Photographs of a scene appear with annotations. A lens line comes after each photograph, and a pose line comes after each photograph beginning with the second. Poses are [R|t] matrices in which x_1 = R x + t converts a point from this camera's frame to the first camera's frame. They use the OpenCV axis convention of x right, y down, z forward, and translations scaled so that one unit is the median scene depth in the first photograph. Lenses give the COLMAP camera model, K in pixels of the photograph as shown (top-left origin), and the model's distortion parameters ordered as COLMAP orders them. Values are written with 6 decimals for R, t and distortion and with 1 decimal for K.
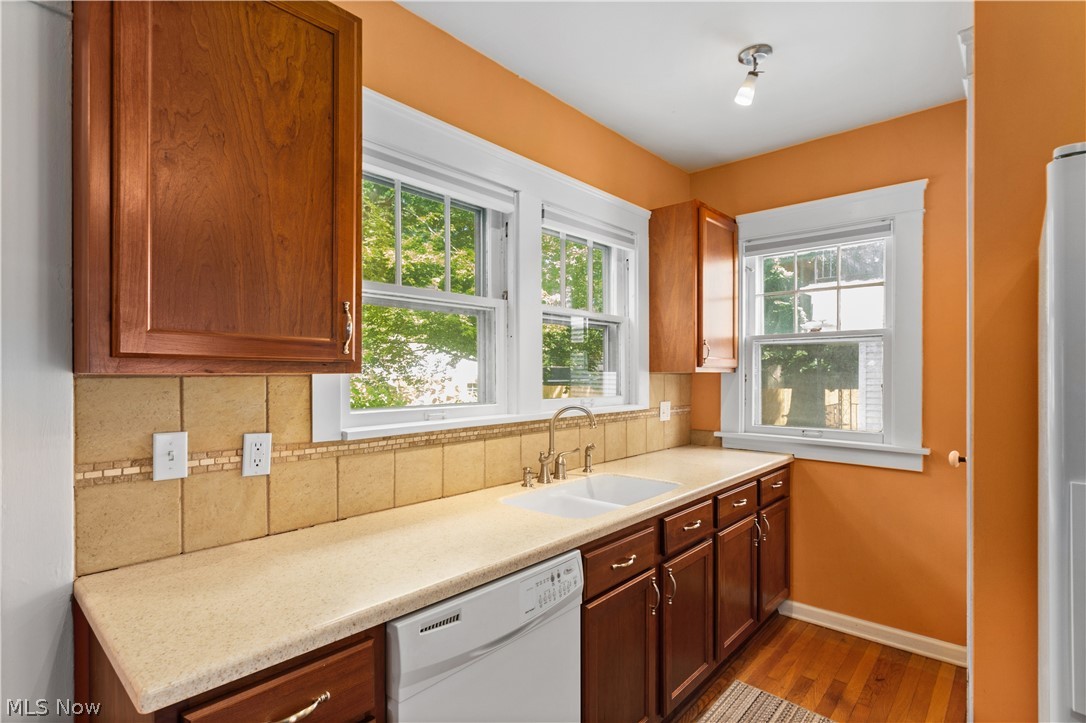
lens RADIAL K [[528.9, 0, 548.2], [0, 528.9, 375.4], [0, 0, 1]] dist [-0.002437, -0.000291]
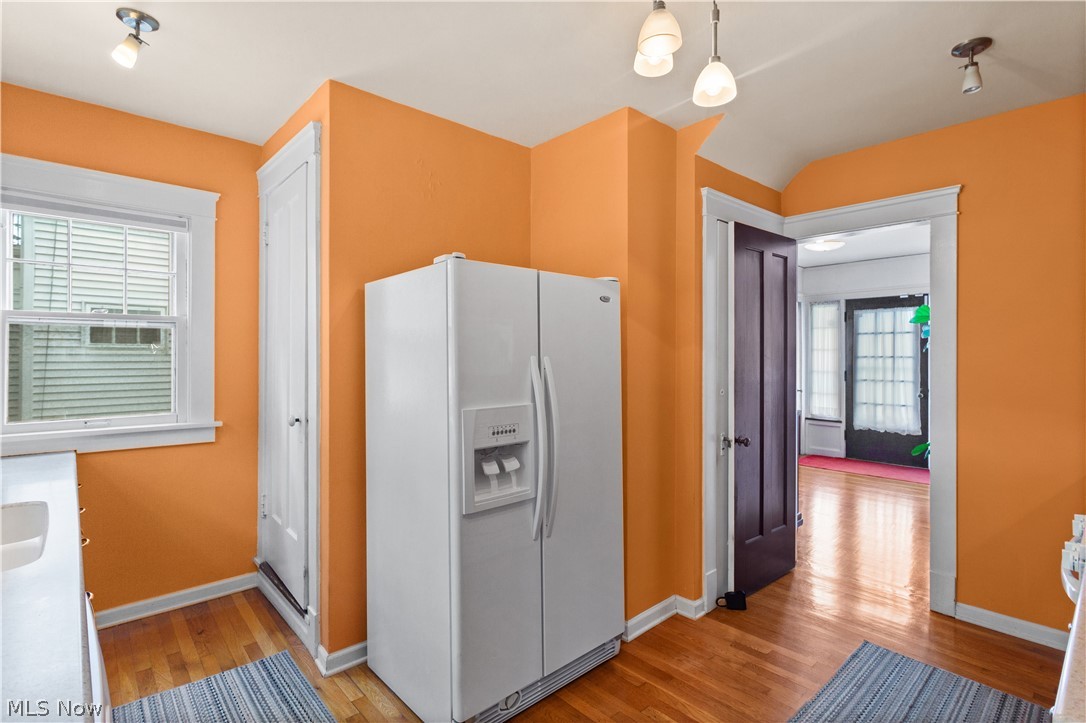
lens RADIAL K [[522.5, 0, 543.1], [0, 522.5, 358.1], [0, 0, 1]] dist [0.001408, 0.000022]
pose [[0.113895, -0.007084, 0.993468, -0.382646], [0.004024, 0.999970, 0.006669, -0.008107], [-0.993485, 0.003238, 0.113920, 0.153201]]
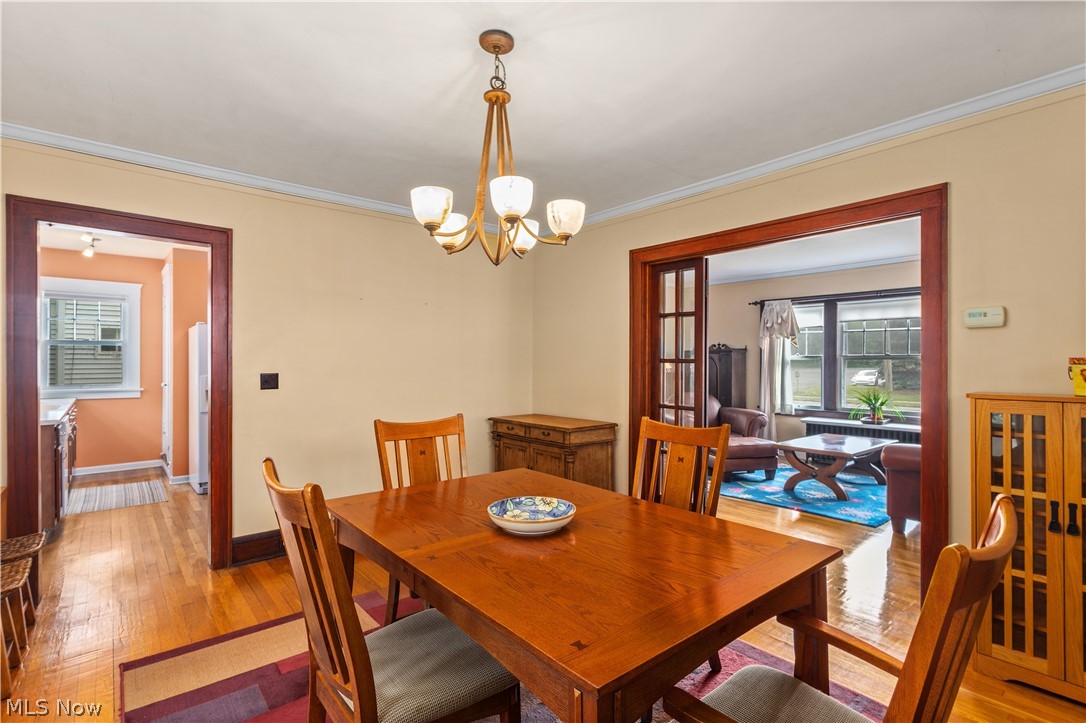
lens RADIAL K [[522.5, 0, 543.1], [0, 522.5, 358.1], [0, 0, 1]] dist [0.001408, 0.000022]
pose [[0.155152, -0.003667, 0.987884, -1.588006], [0.000583, 0.999993, 0.003620, -0.016876], [-0.987890, 0.000014, 0.155153, -1.407537]]
